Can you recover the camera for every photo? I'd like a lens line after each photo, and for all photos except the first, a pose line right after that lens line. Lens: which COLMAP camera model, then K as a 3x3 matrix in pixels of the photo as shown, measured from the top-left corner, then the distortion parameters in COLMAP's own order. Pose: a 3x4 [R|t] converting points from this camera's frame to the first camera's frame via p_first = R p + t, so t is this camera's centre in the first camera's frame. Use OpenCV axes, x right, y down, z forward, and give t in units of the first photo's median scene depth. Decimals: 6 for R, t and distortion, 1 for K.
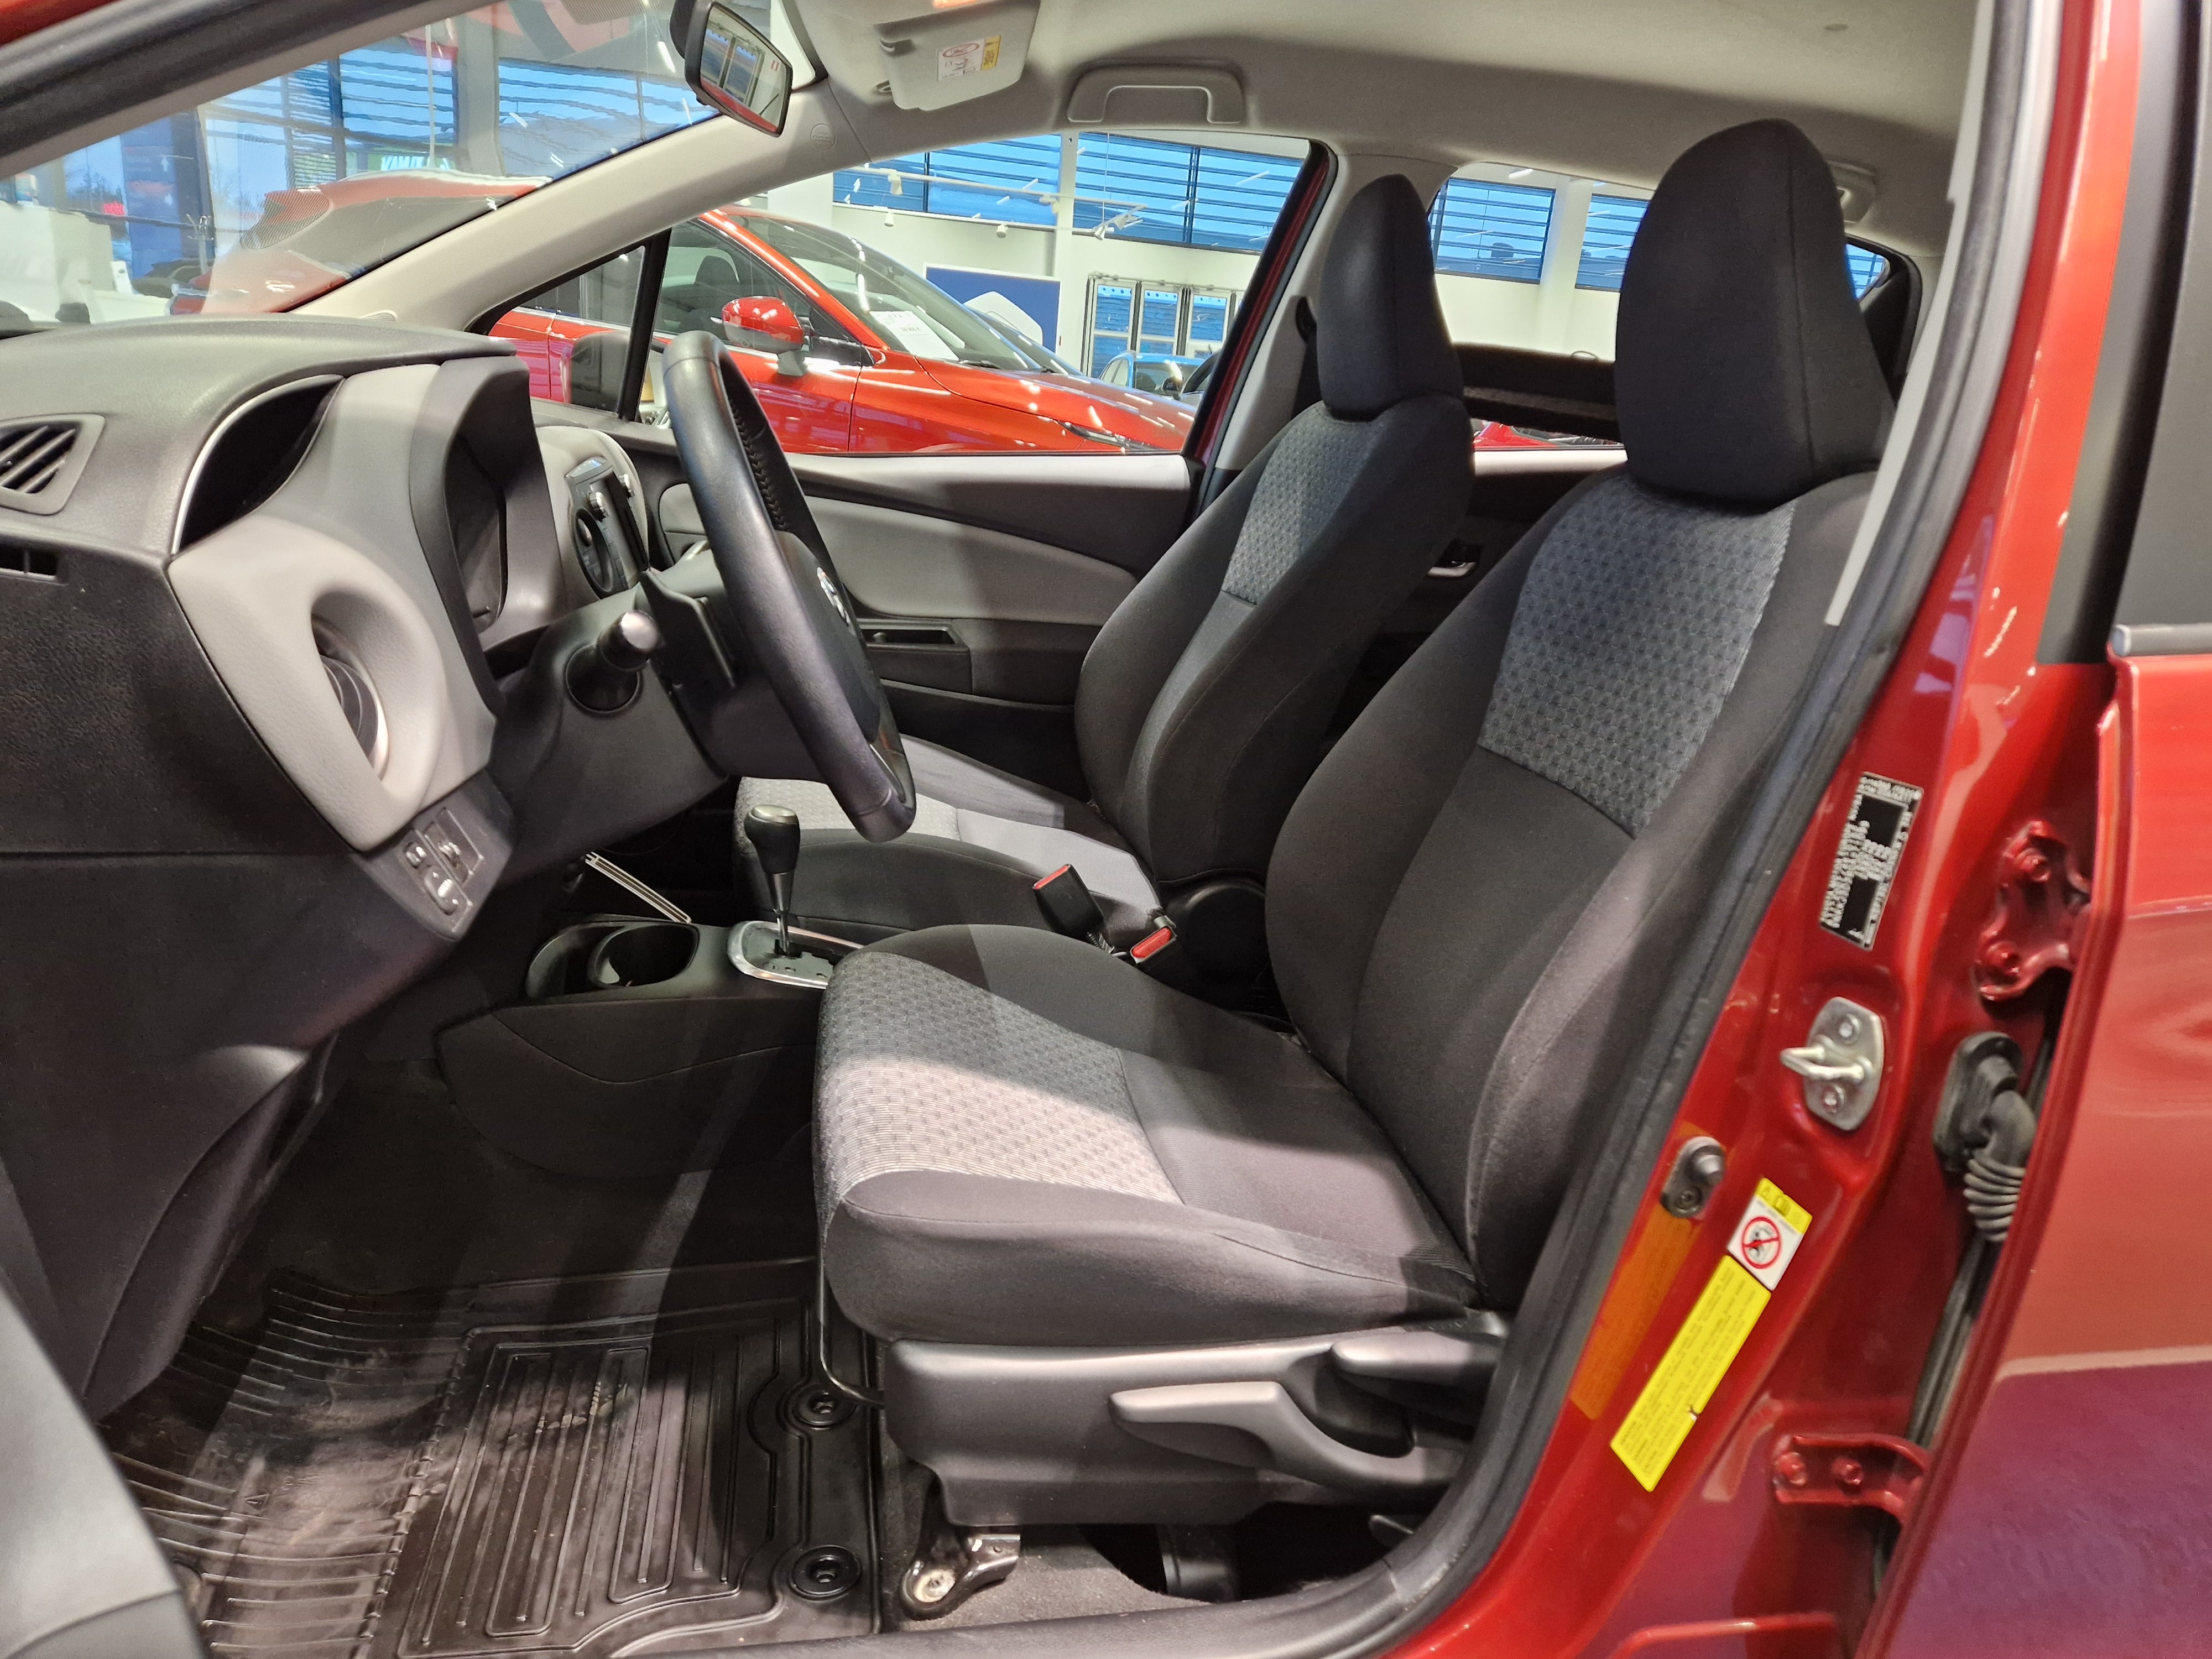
lens RADIAL K [[1463.6, 0, 1110.3], [0, 1463.6, 820.7], [0, 0, 1]] dist [0.055738, -0.033184]
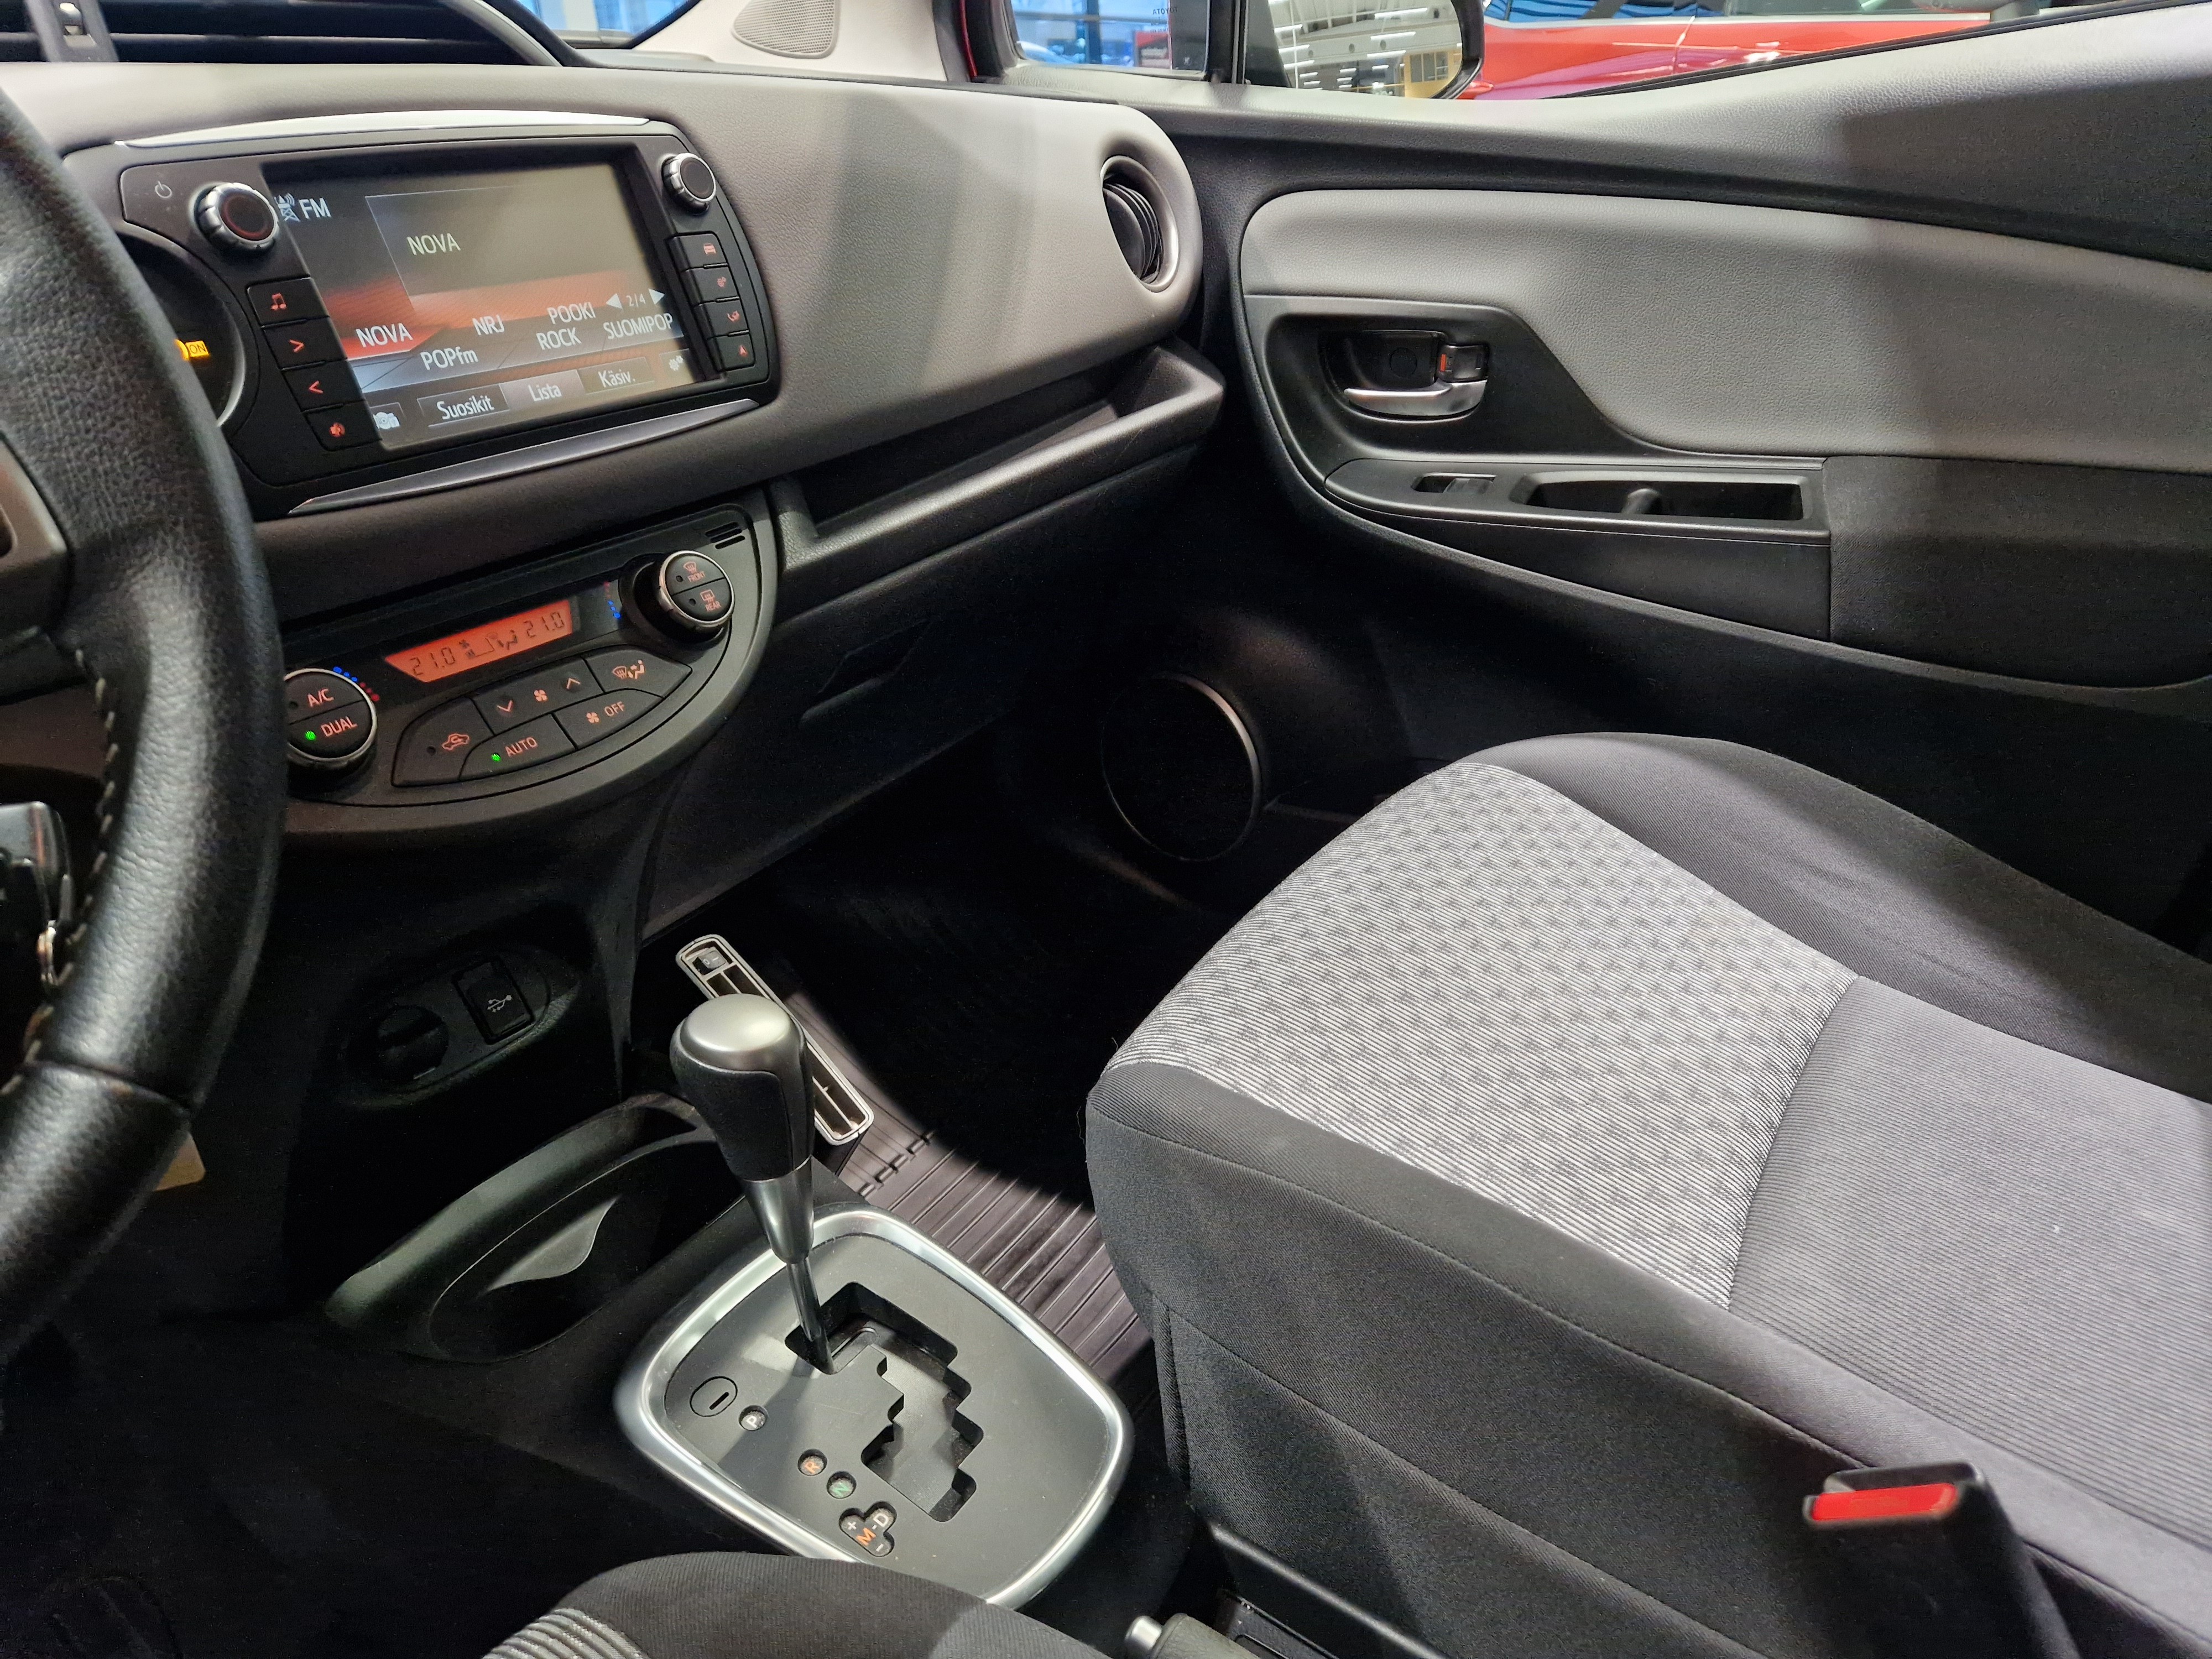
lens RADIAL K [[1463.6, 0, 1093.2], [0, 1463.6, 824.1], [0, 0, 1]] dist [0.055738, -0.033184]
pose [[0.702720, 0.181486, -0.687930, 0.100894], [-0.085575, 0.981459, 0.171509, -0.151586], [0.706302, -0.061654, 0.705221, 0.922145]]
